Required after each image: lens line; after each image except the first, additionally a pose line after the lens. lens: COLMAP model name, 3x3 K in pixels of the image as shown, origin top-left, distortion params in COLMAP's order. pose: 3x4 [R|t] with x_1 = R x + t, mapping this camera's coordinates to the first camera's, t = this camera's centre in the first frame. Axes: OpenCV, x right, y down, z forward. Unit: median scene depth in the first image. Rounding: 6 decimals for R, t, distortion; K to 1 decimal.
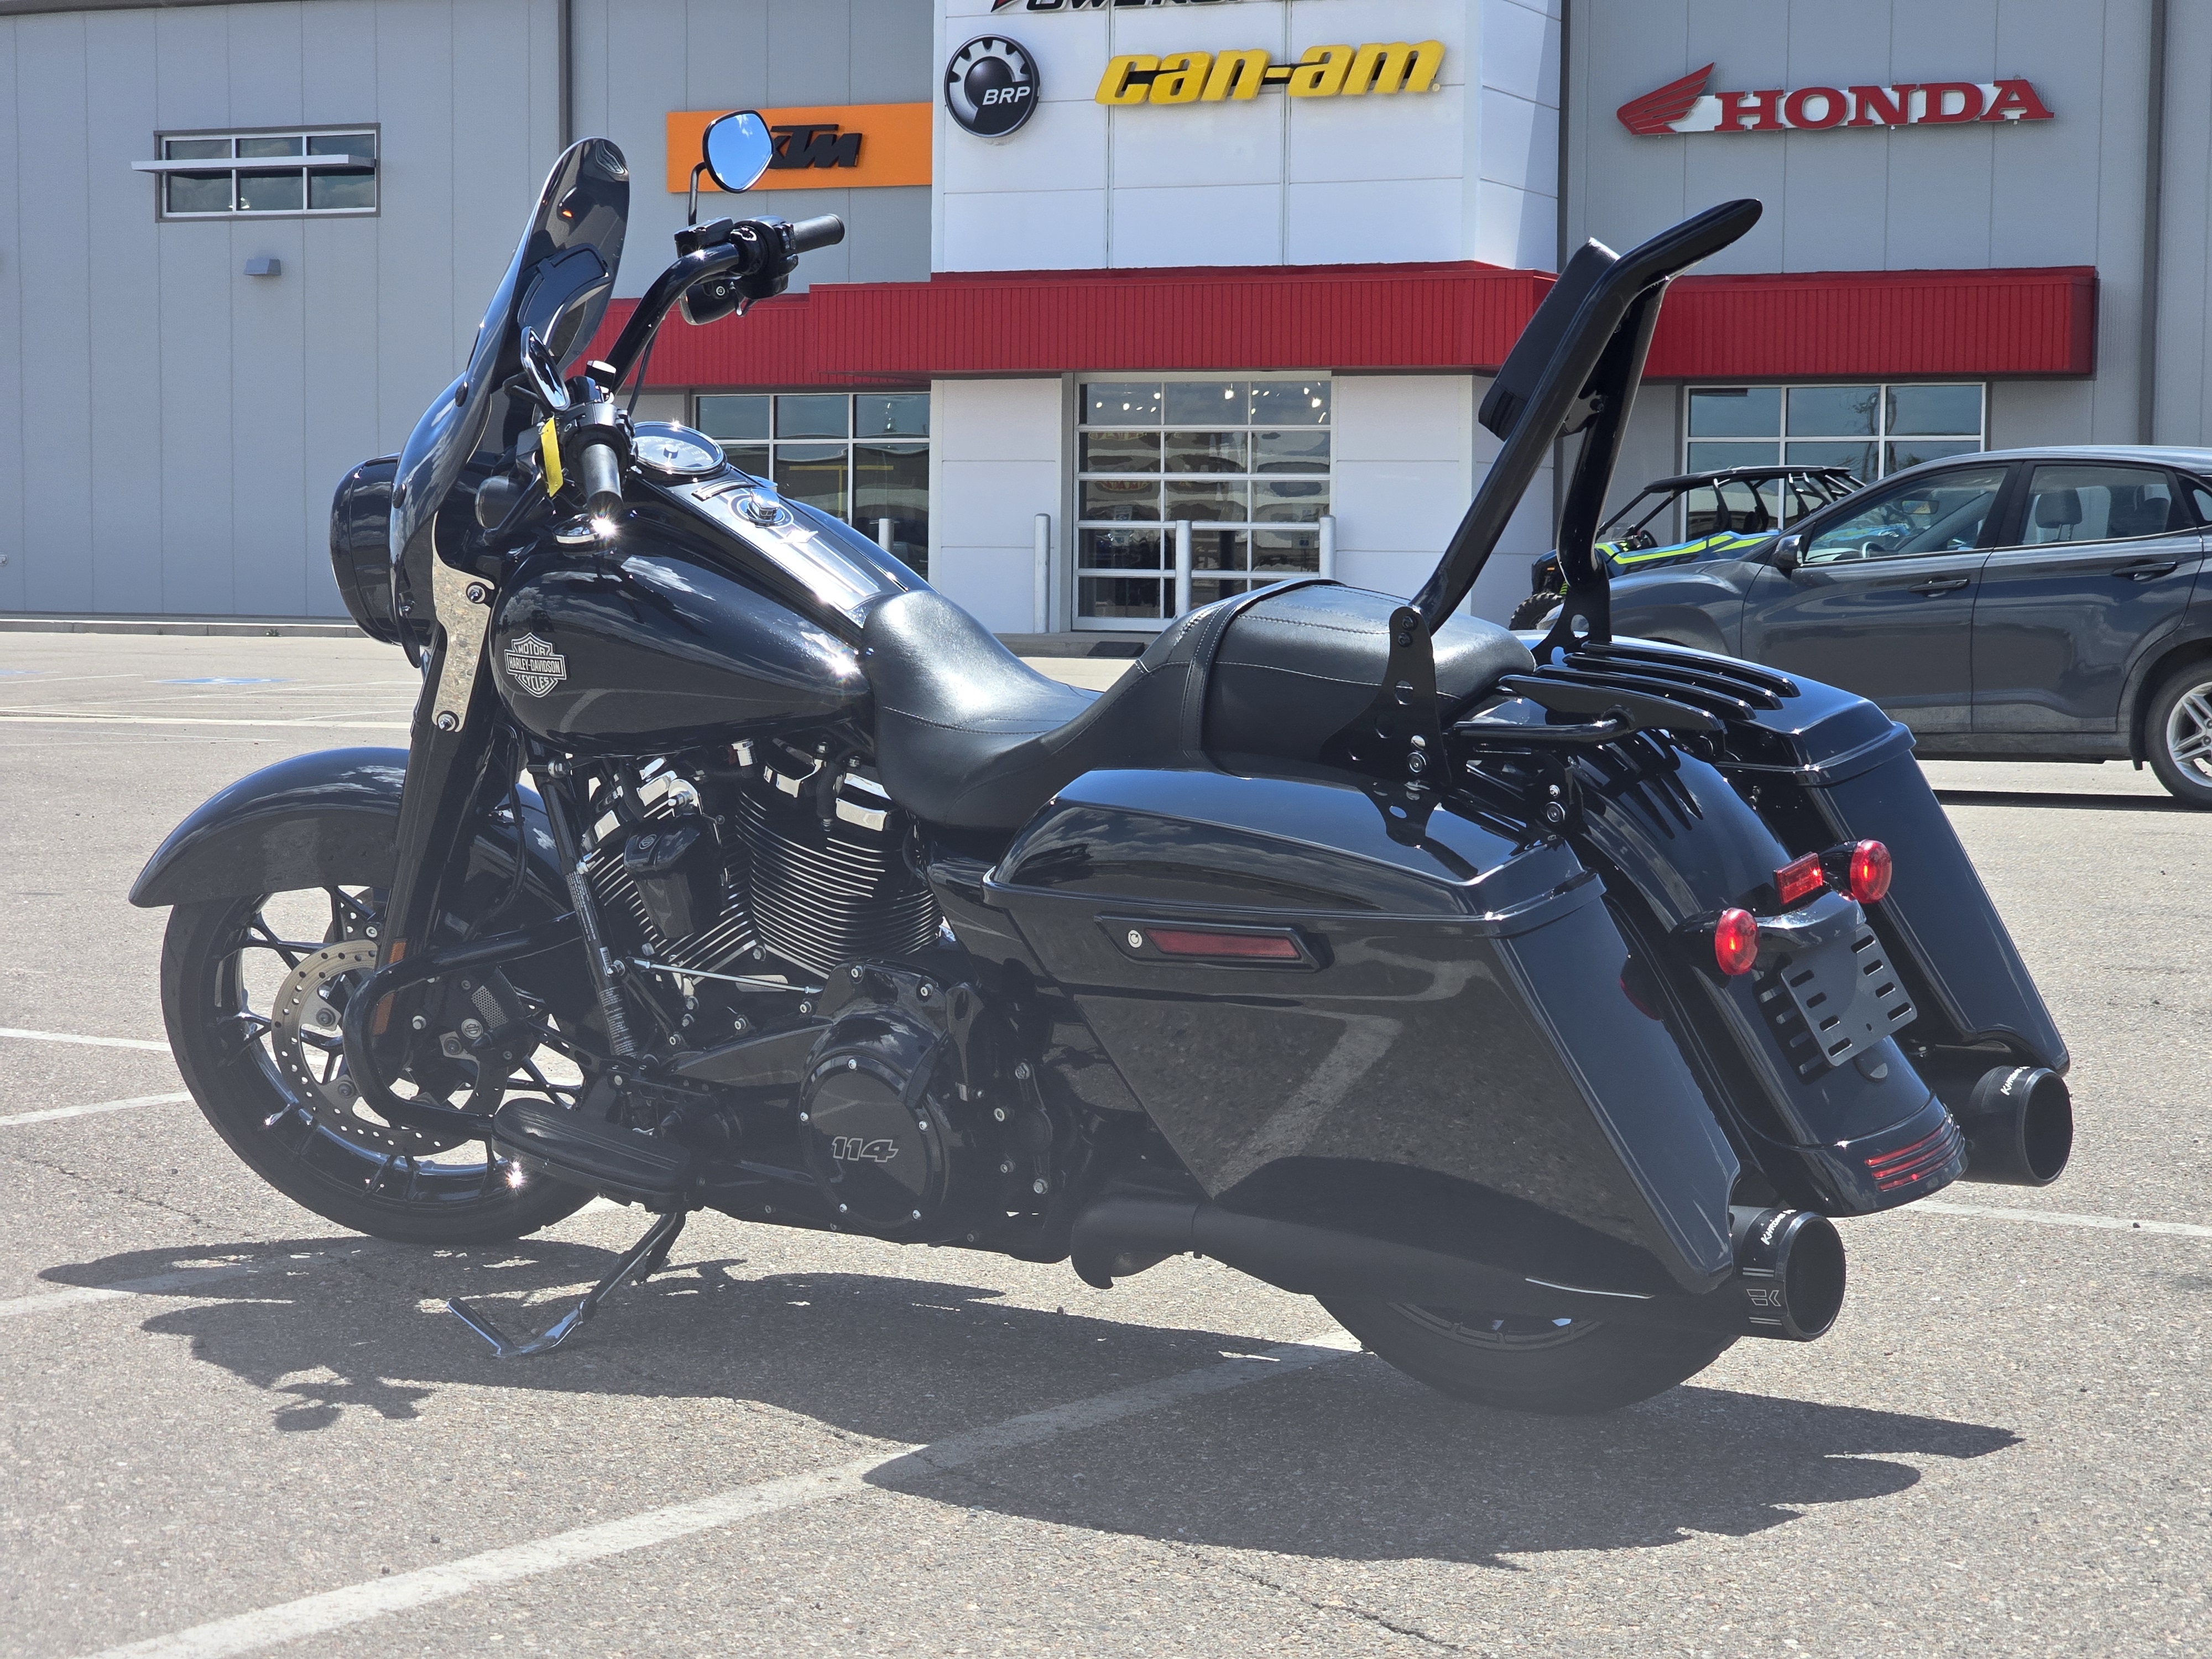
lens RADIAL K [[4375.6, 0, 1106.0], [0, 4375.6, 829.5], [0, 0, 1]] dist [0.011582, -0.024056]
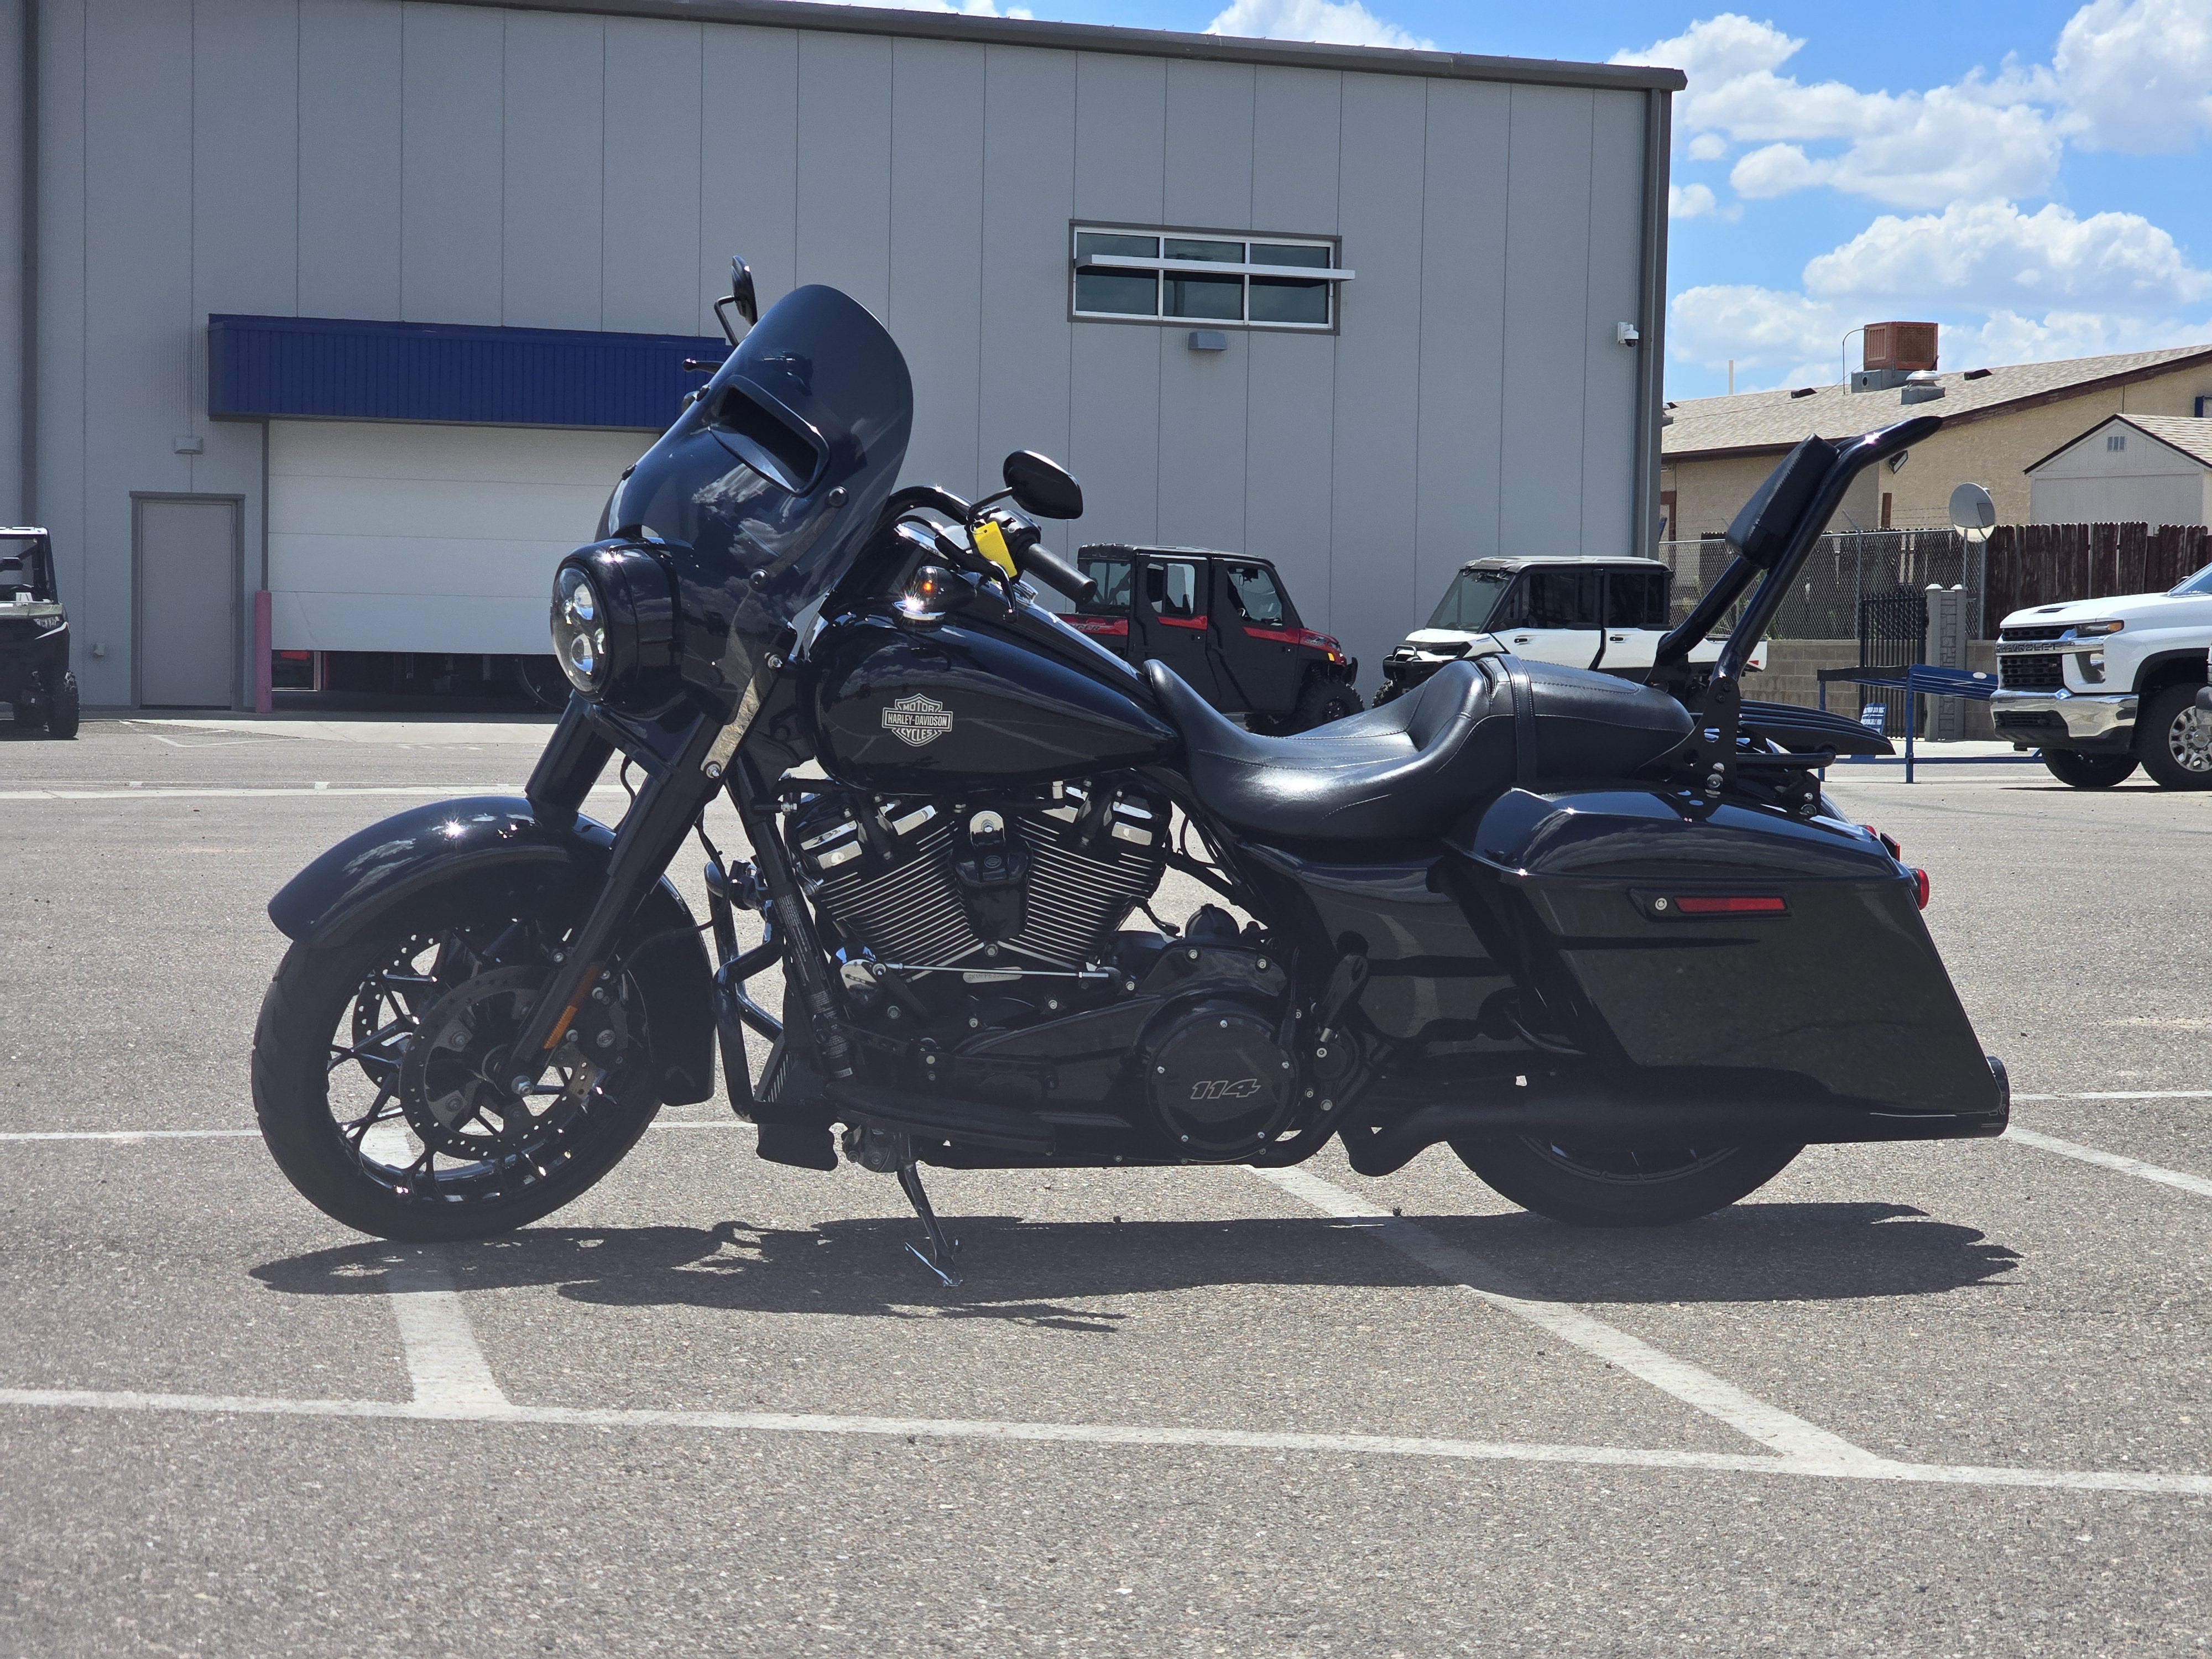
lens RADIAL K [[4375.6, 0, 1106.0], [0, 4375.6, 829.5], [0, 0, 1]] dist [0.011582, -0.024056]
pose [[0.685249, -0.030549, 0.727668, -0.993158], [0.037934, 0.999261, 0.006229, -0.012950], [-0.727321, 0.023335, 0.685901, 0.129431]]
